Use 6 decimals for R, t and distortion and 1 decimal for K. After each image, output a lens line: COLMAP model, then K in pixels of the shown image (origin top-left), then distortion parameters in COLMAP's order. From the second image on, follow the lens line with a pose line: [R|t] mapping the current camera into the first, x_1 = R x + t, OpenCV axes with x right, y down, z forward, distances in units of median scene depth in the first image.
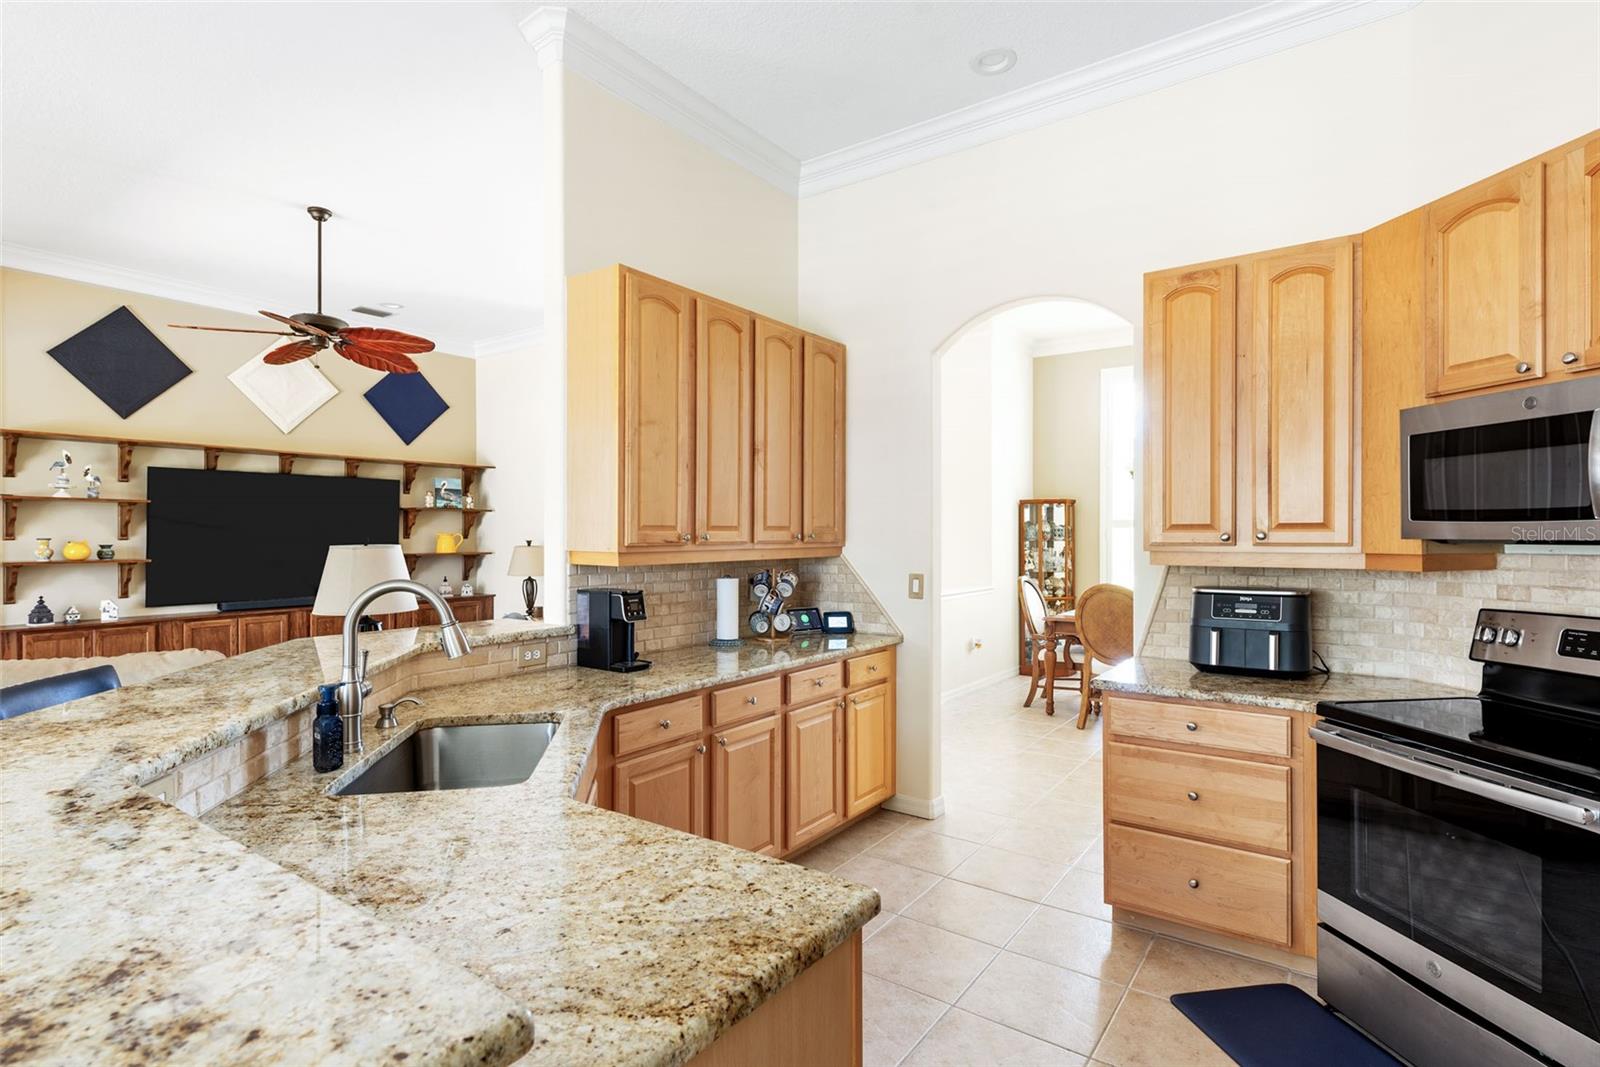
lens RADIAL K [[787.3, 0, 805.1], [0, 787.3, 537.3], [0, 0, 1]] dist [0.020699, -0.008947]
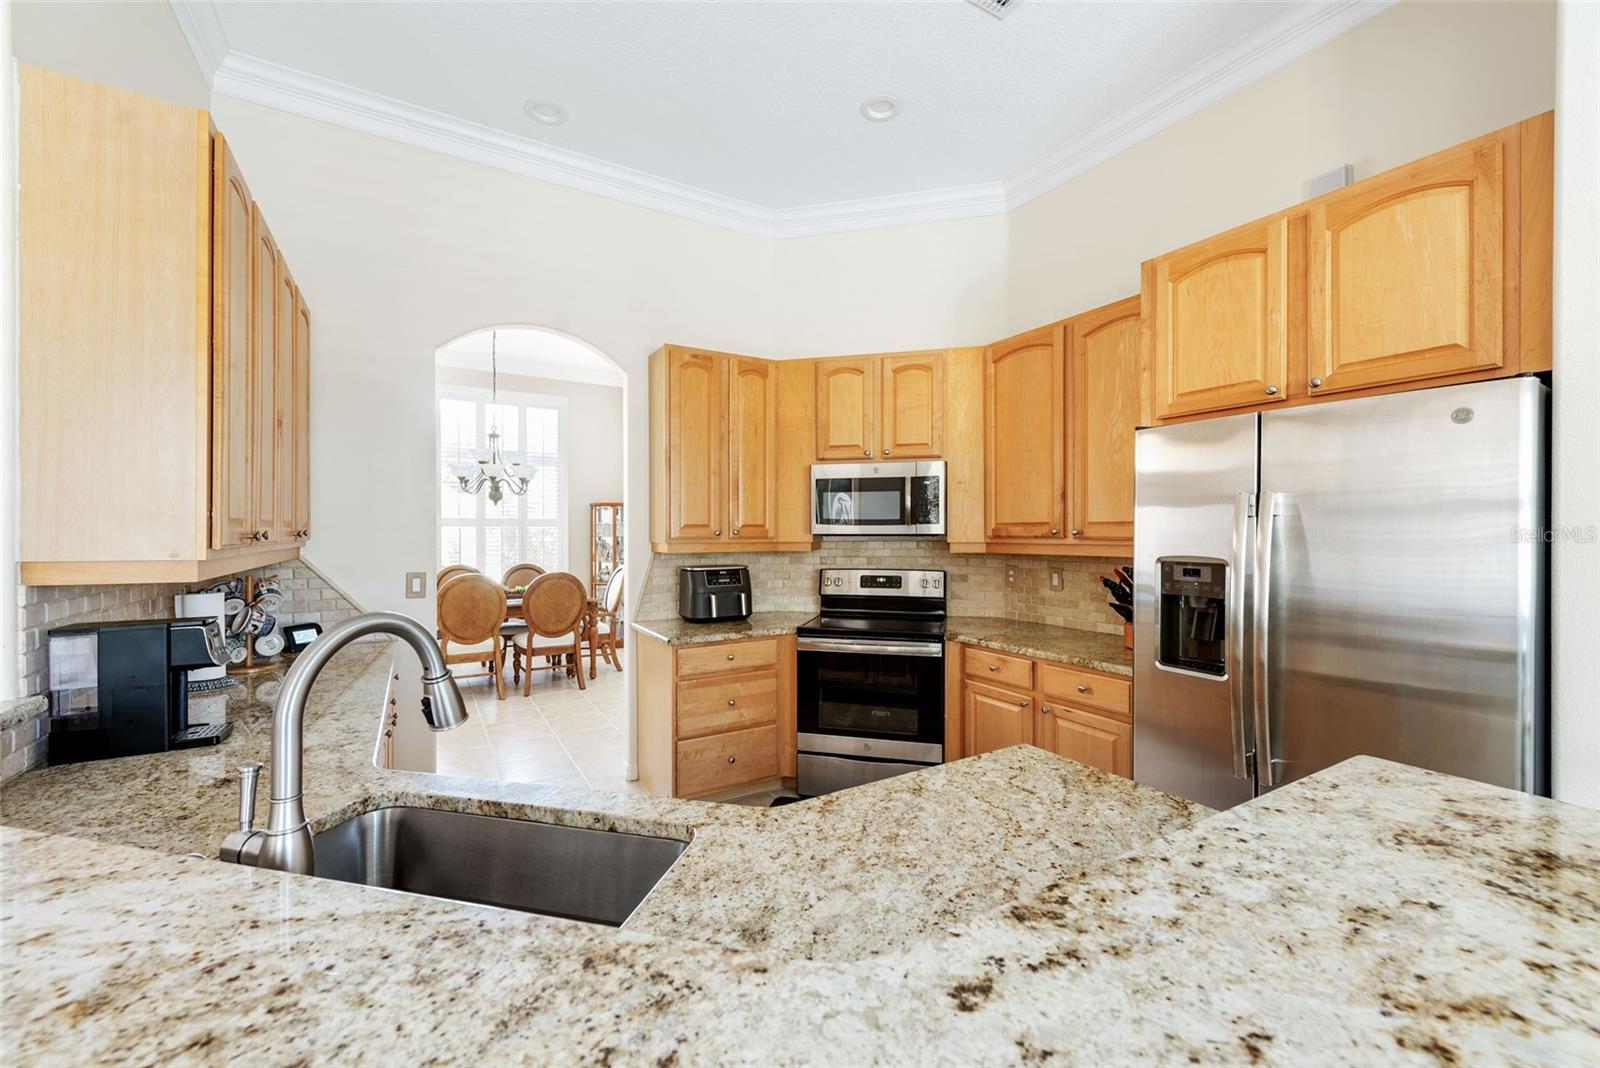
lens RADIAL K [[637.7, 0, 799.3], [0, 637.7, 531.9], [0, 0, 1]] dist [0.016989, -0.006063]
pose [[0.401735, -0.001311, 0.915755, -0.360584], [0.003427, 0.999994, -0.000072, -0.001261], [-0.915750, 0.003167, 0.401737, 0.239539]]
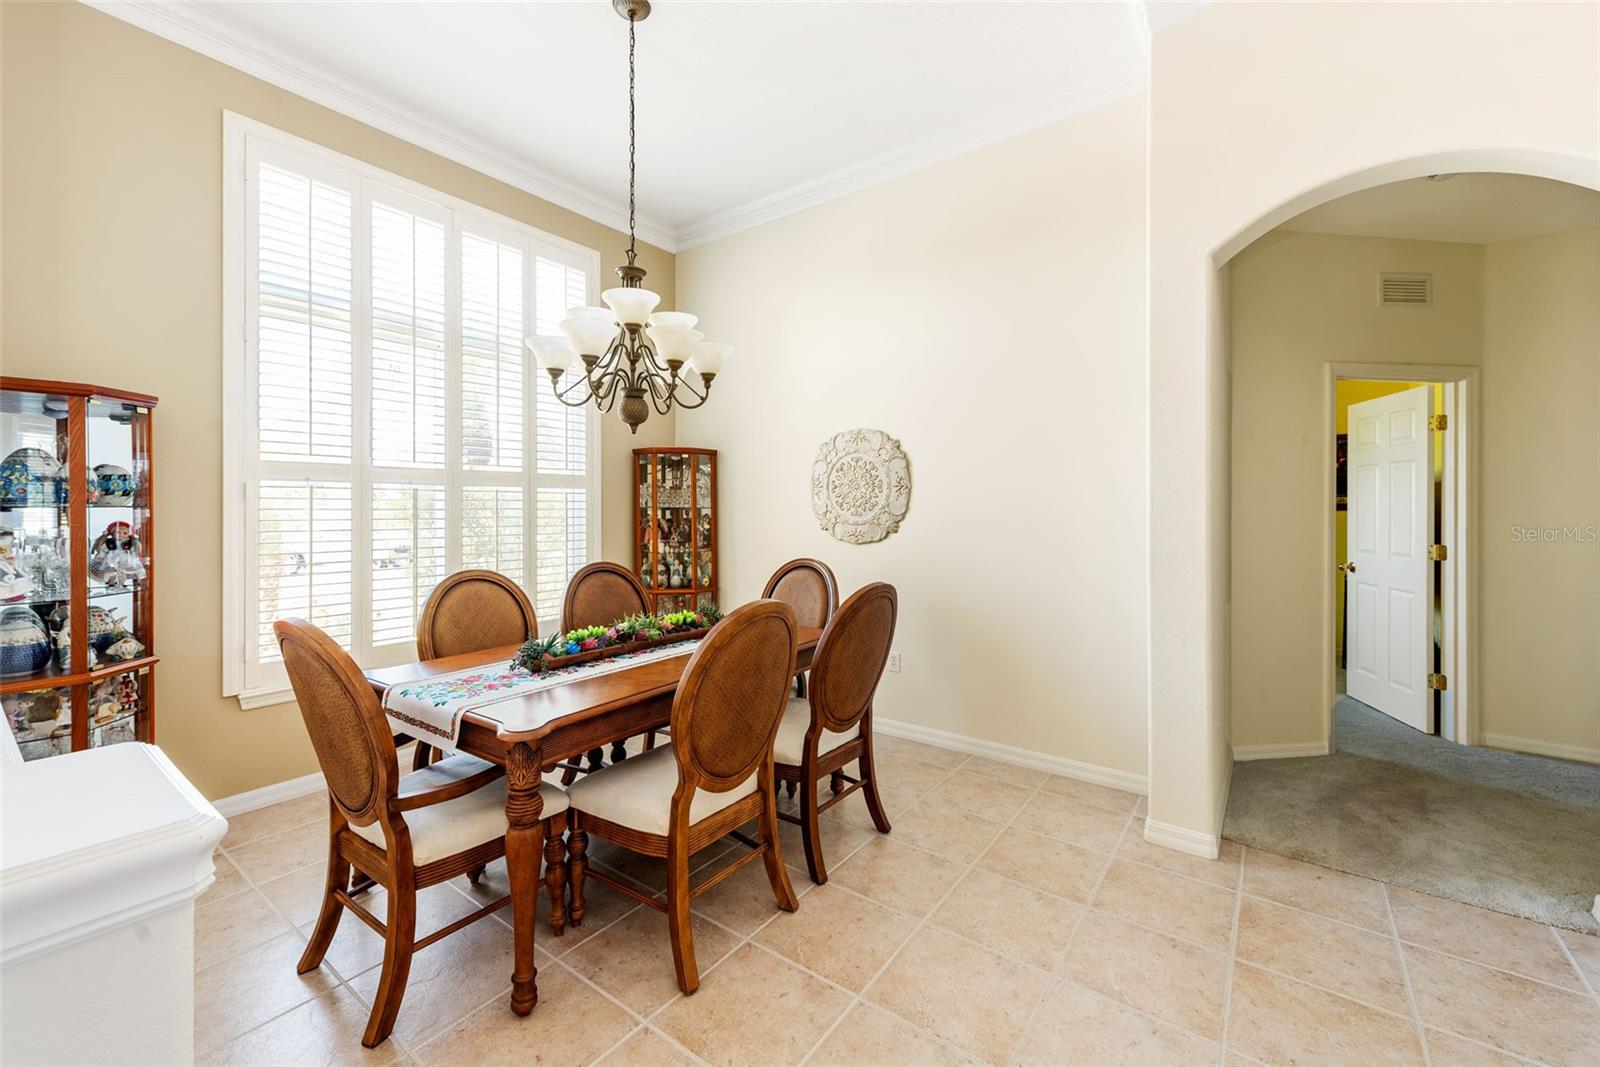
lens RADIAL K [[648.0, 0, 797.9], [0, 648.0, 510.2], [0, 0, 1]] dist [0.014615, 0.000061]
pose [[0.022382, -0.003618, 0.999743, 0.045654], [0.003357, 0.999988, 0.003544, 0.011017], [-0.999744, 0.003276, 0.022394, 1.258028]]
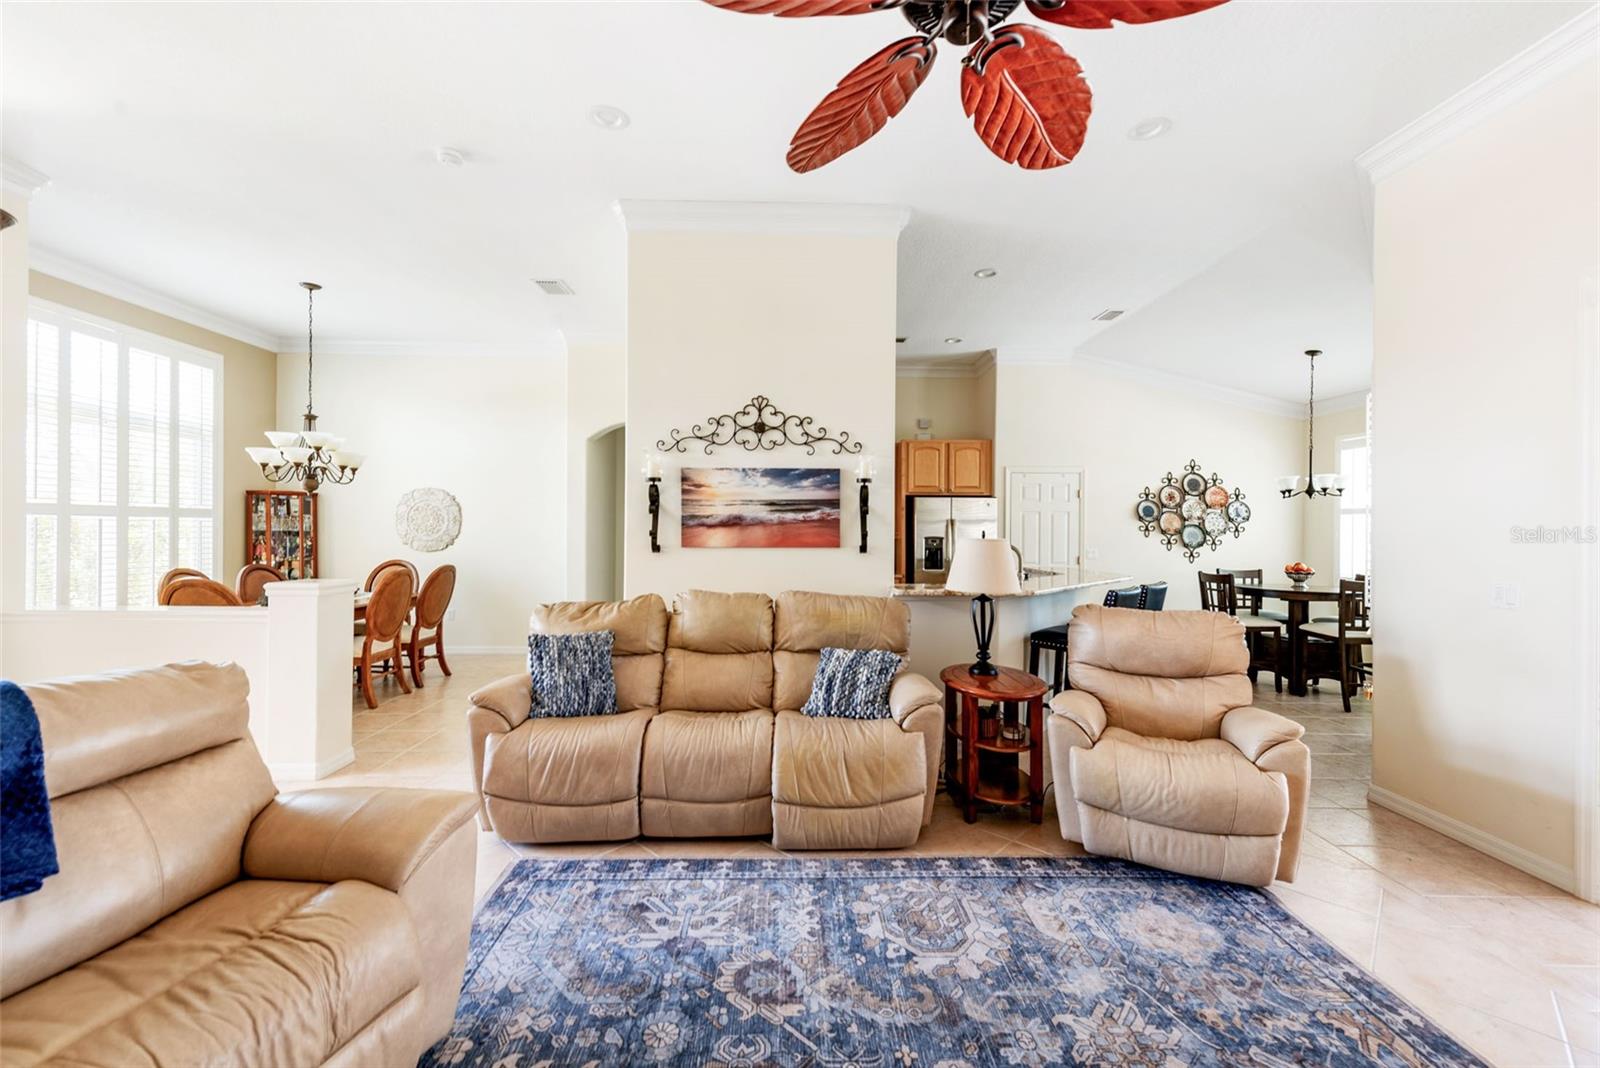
lens RADIAL K [[648.9, 0, 796.8], [0, 648.9, 528.0], [0, 0, 1]] dist [0.017822, -0.005424]
pose [[-0.594529, -0.003921, 0.804064, -0.932211], [-0.004535, 0.999989, 0.001523, -0.004894], [-0.804061, -0.002741, -0.594540, 1.427196]]
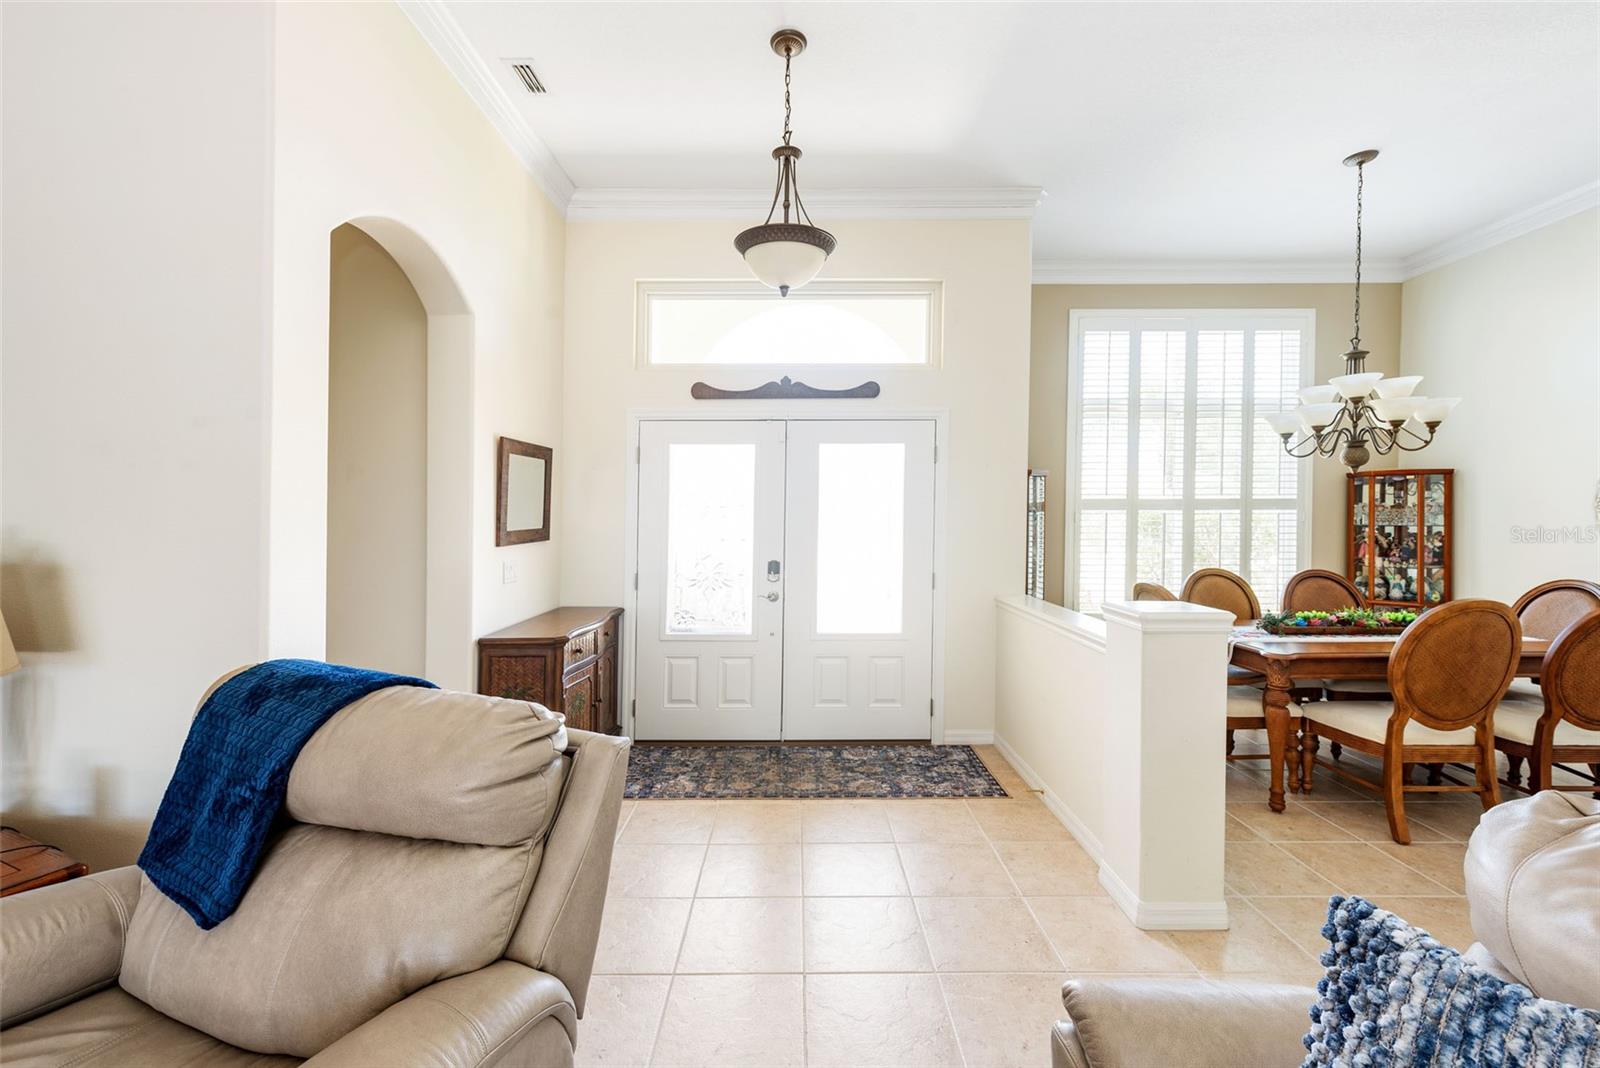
lens RADIAL K [[637.7, 0, 799.3], [0, 637.7, 531.9], [0, 0, 1]] dist [0.016989, -0.006063]
pose [[0.819457, -0.013941, 0.572971, -0.404714], [0.003799, 0.999814, 0.018893, -0.004315], [-0.573128, -0.013306, 0.819358, 1.157366]]
